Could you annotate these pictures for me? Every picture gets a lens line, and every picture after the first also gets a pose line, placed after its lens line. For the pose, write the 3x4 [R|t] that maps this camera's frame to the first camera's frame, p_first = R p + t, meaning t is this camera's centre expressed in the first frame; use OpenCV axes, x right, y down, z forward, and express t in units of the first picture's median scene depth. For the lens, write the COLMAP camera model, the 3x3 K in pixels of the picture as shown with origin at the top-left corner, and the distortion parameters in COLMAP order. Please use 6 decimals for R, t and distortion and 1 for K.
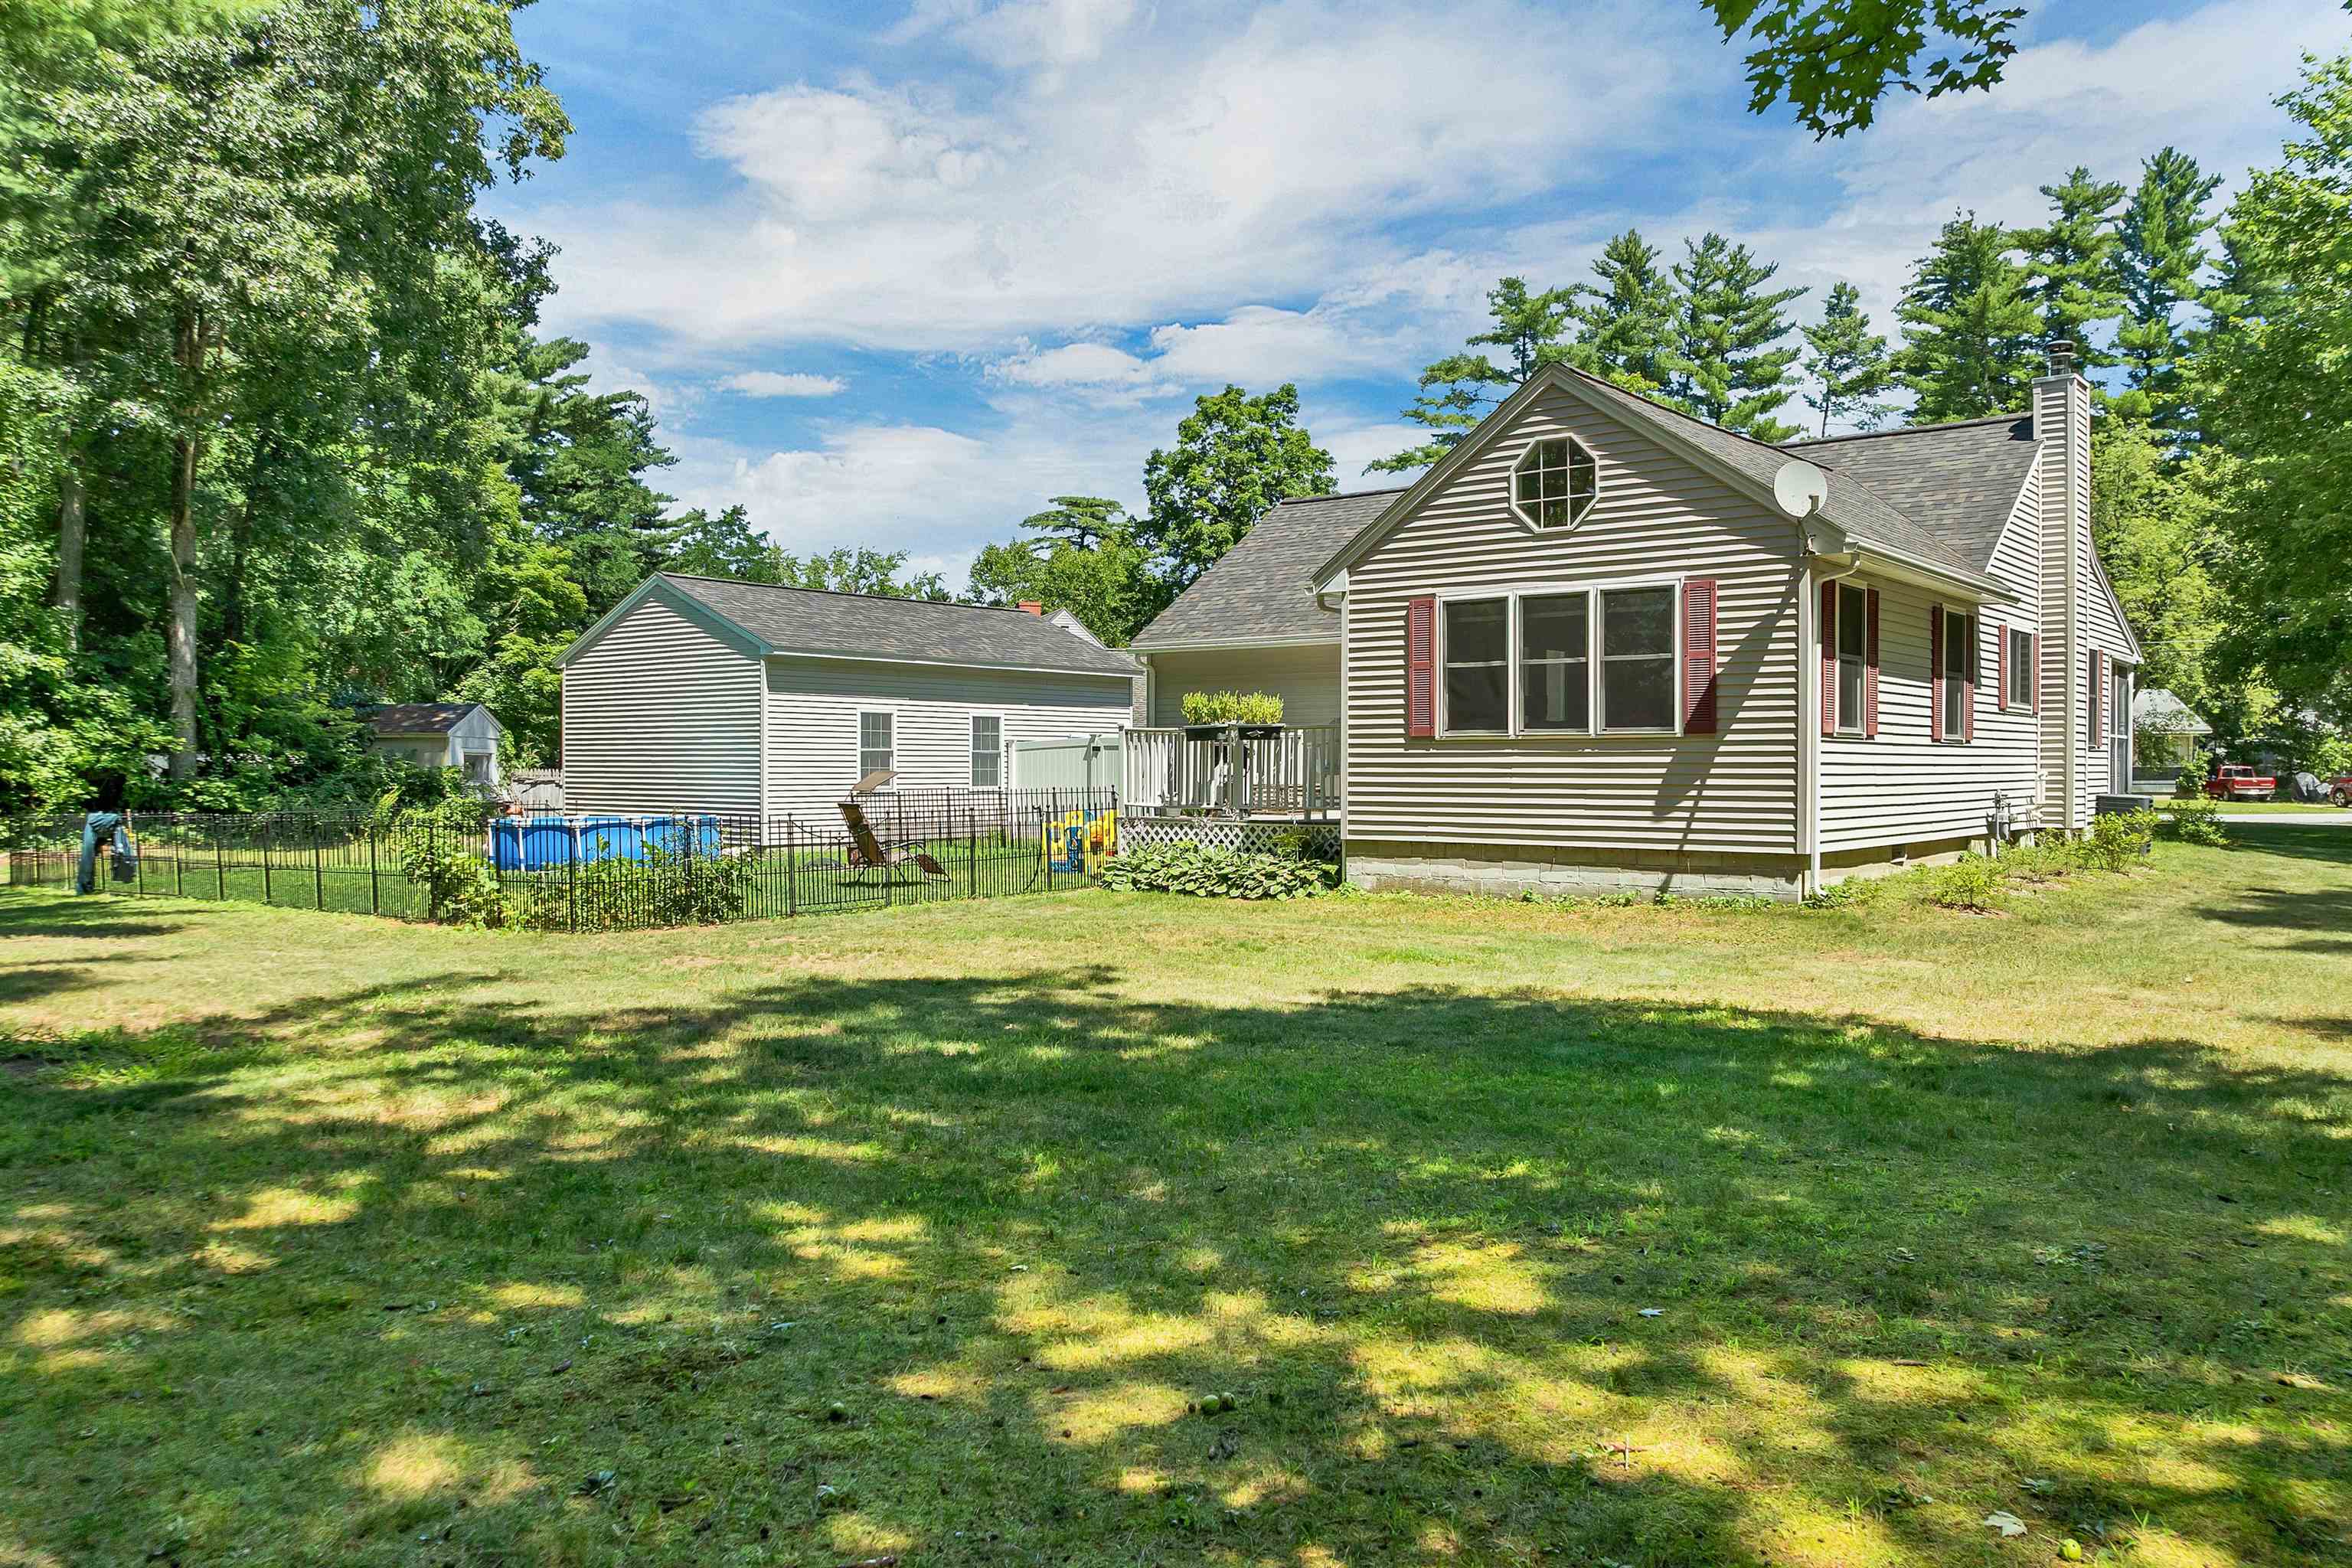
lens RADIAL K [[1718.4, 0, 1189.3], [0, 1718.4, 773.7], [0, 0, 1]] dist [-0.025609, -0.023129]
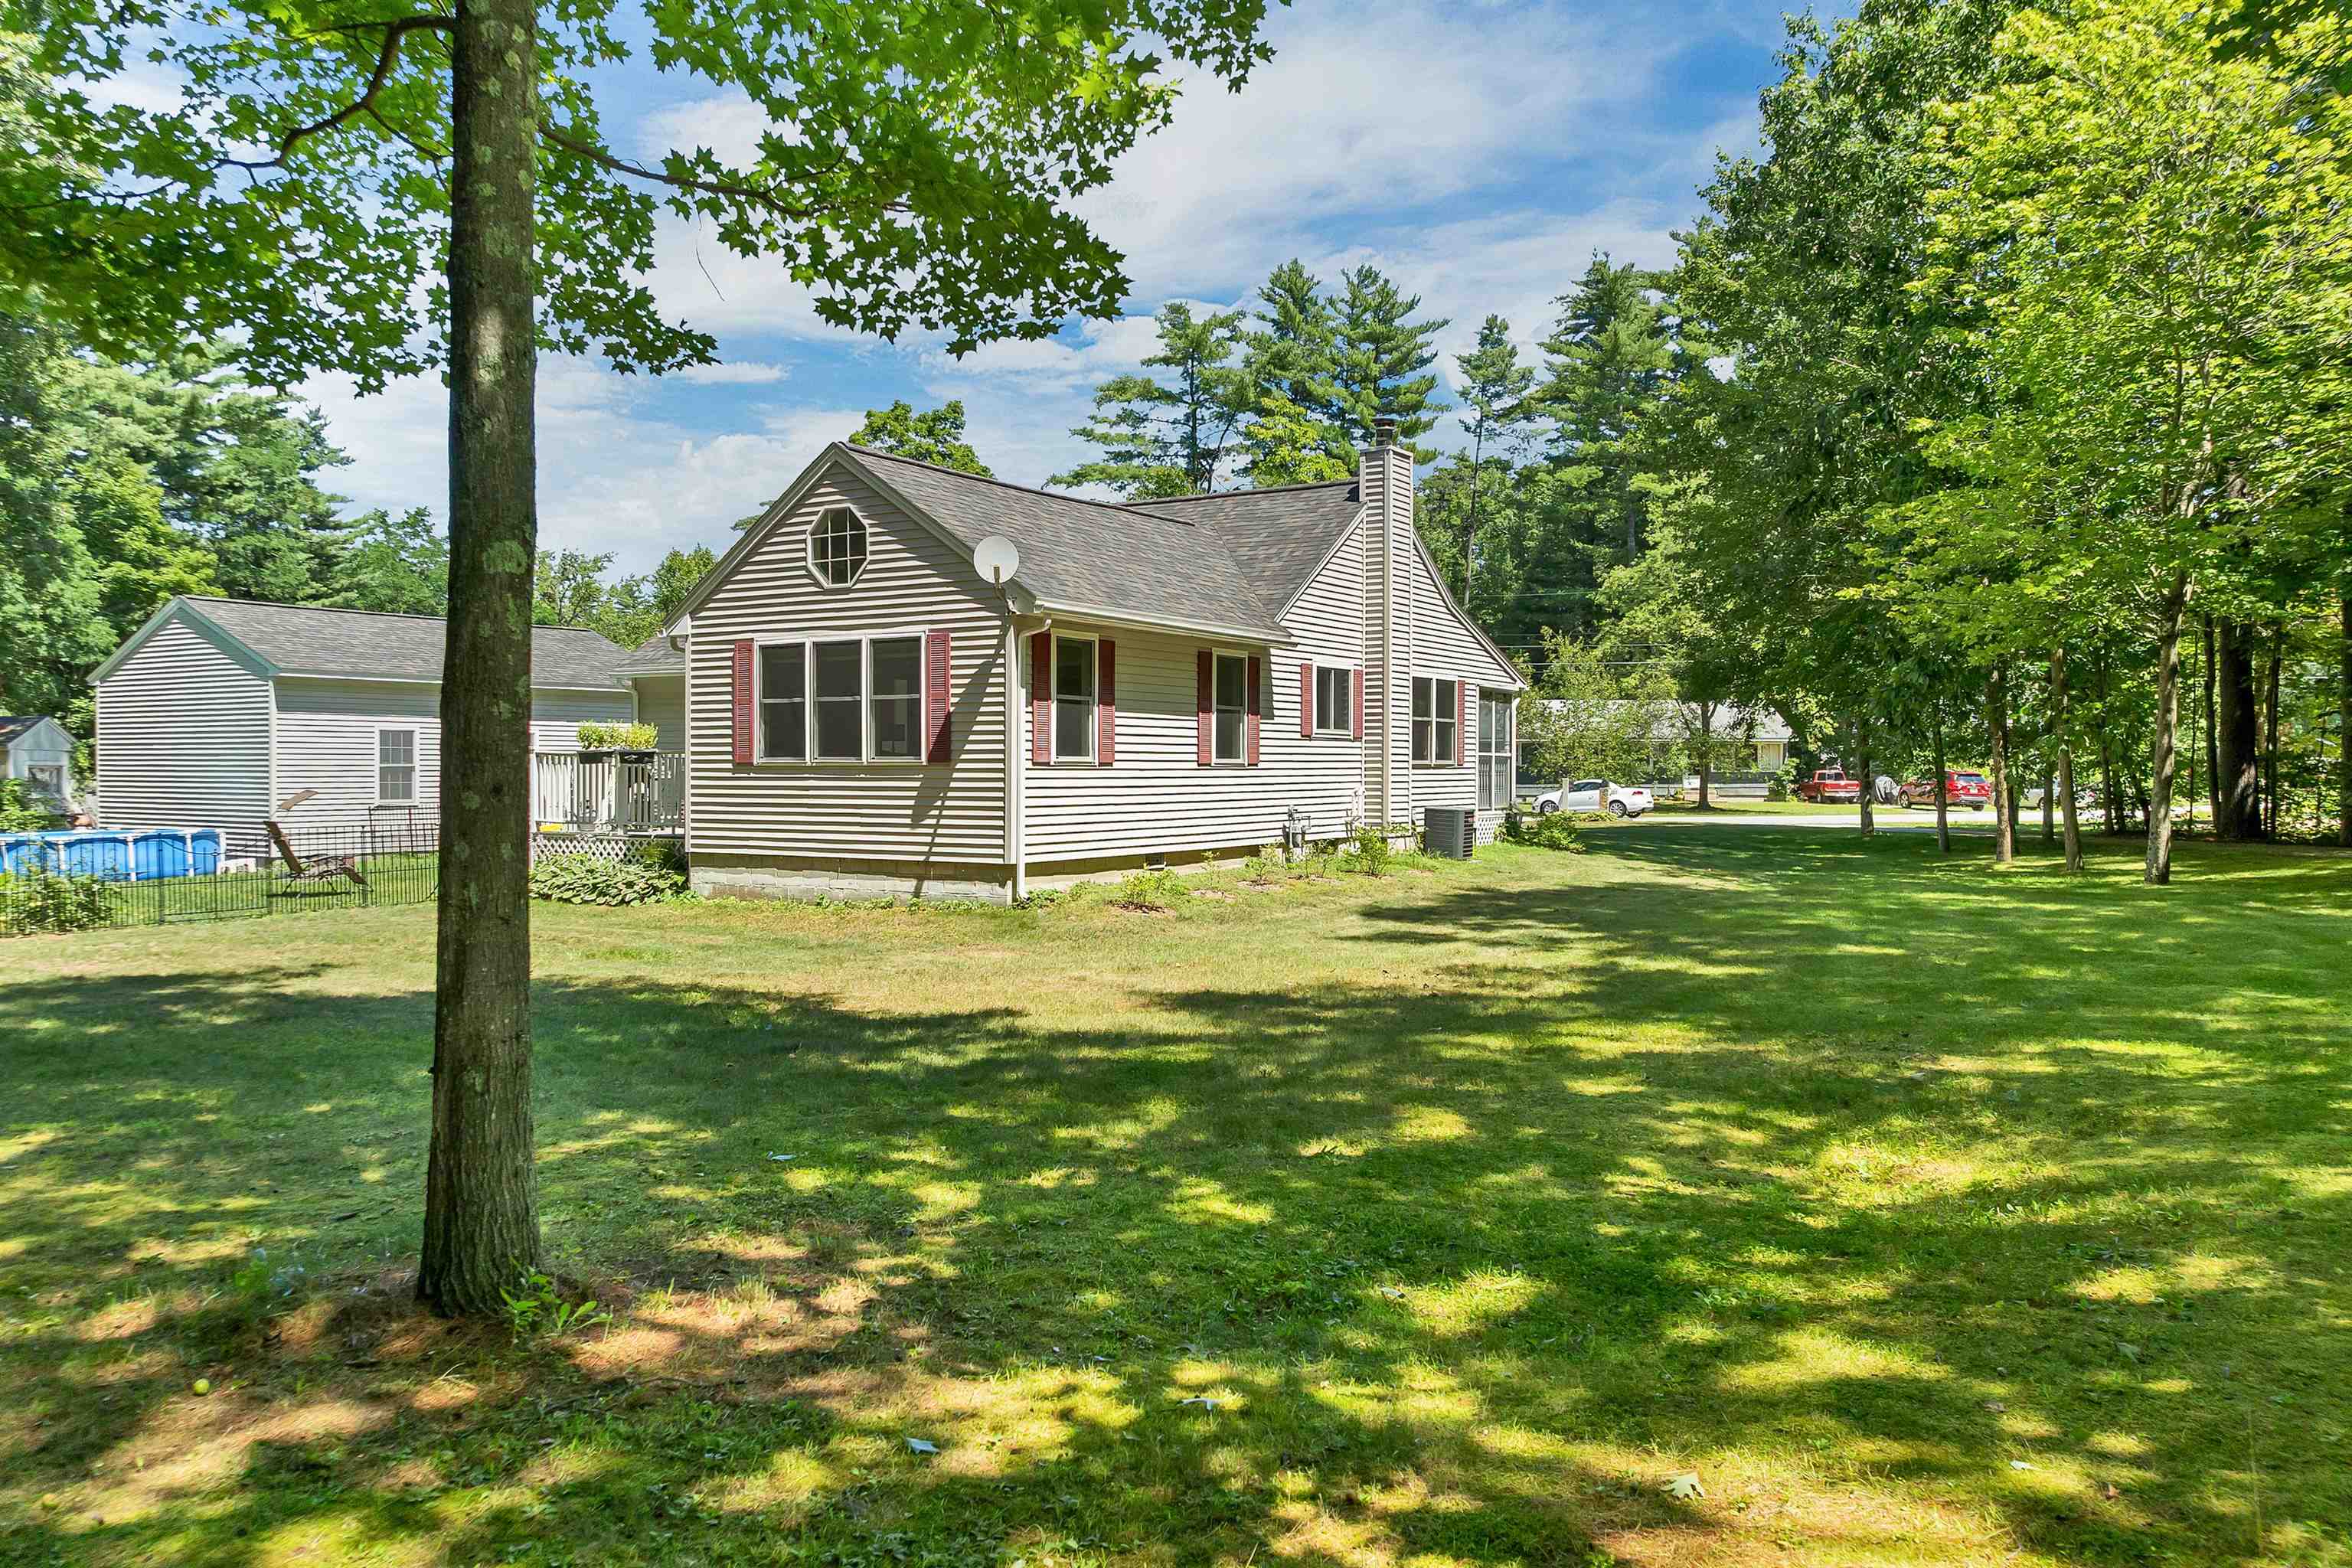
lens RADIAL K [[1718.4, 0, 1189.3], [0, 1718.4, 773.7], [0, 0, 1]] dist [-0.025609, -0.023129]
pose [[0.991568, -0.001932, 0.129572, 0.080071], [0.001942, 0.999998, 0.000048, -0.003887], [-0.129571, 0.000204, 0.991570, -0.050217]]
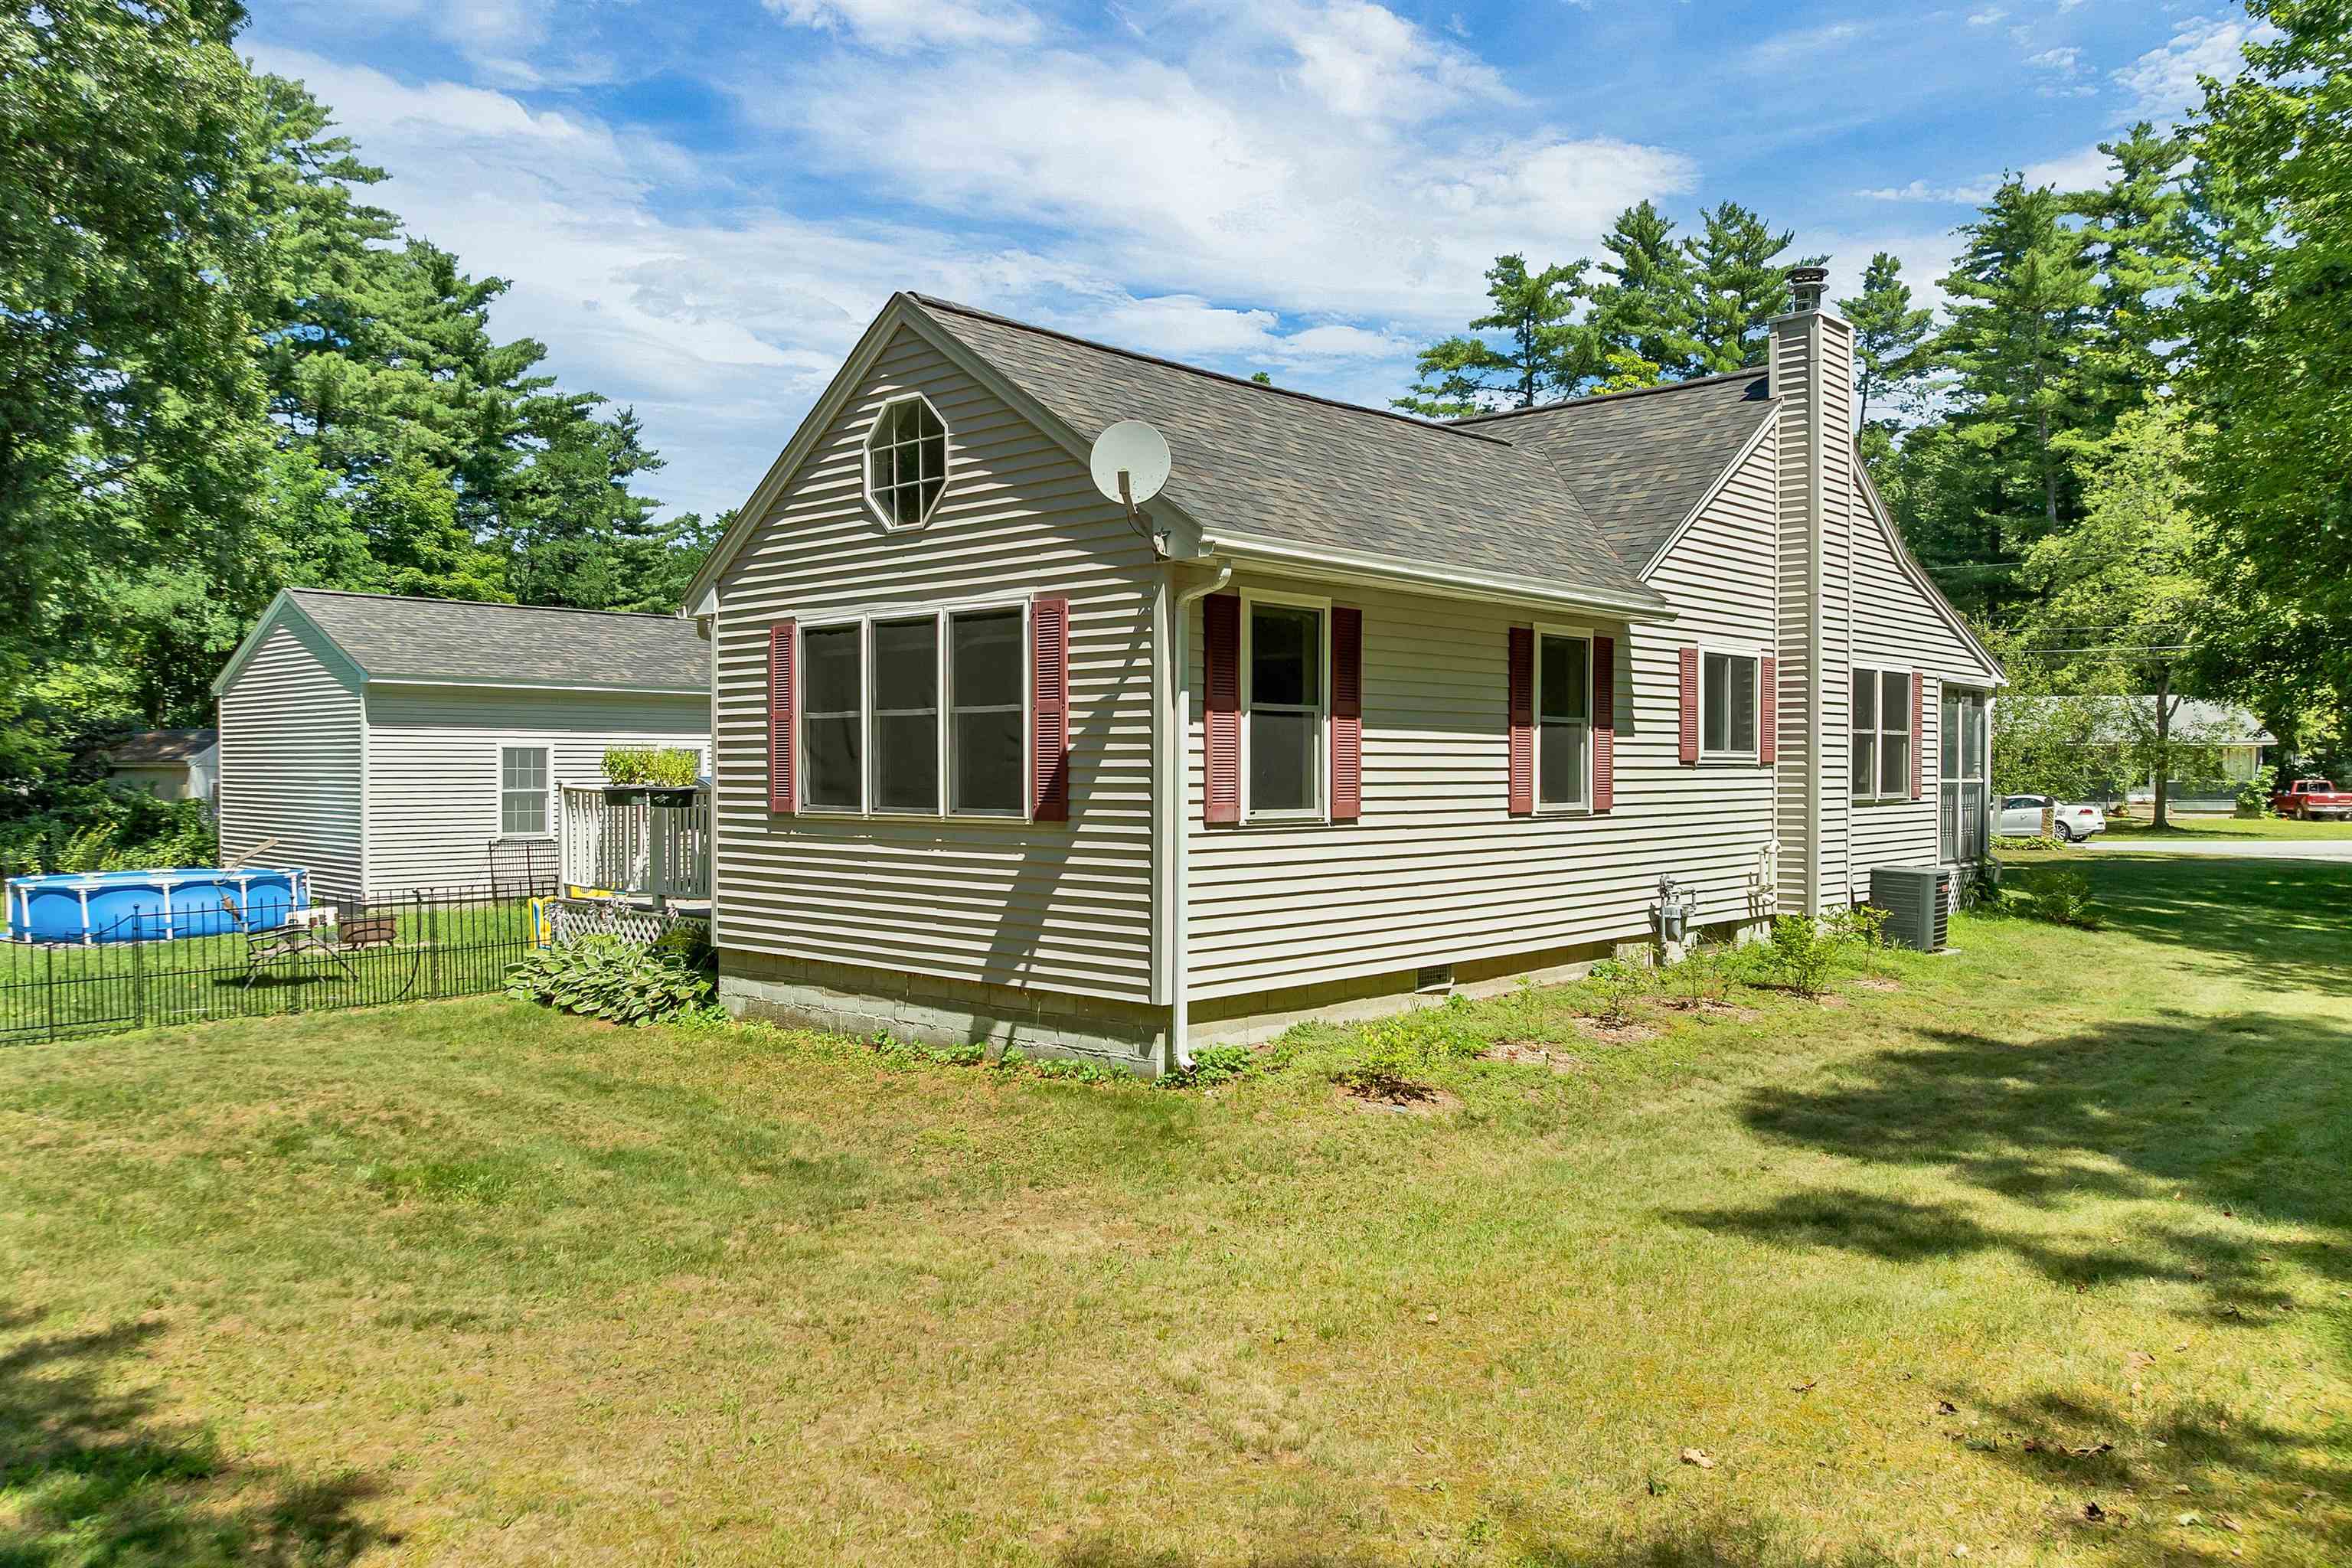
lens RADIAL K [[1718.4, 0, 1189.3], [0, 1718.4, 773.7], [0, 0, 1]] dist [-0.025609, -0.023129]
pose [[0.997797, -0.001439, -0.066327, 0.101368], [0.001451, 0.999999, 0.000131, -0.010783], [0.066327, -0.000227, 0.997798, 0.079640]]
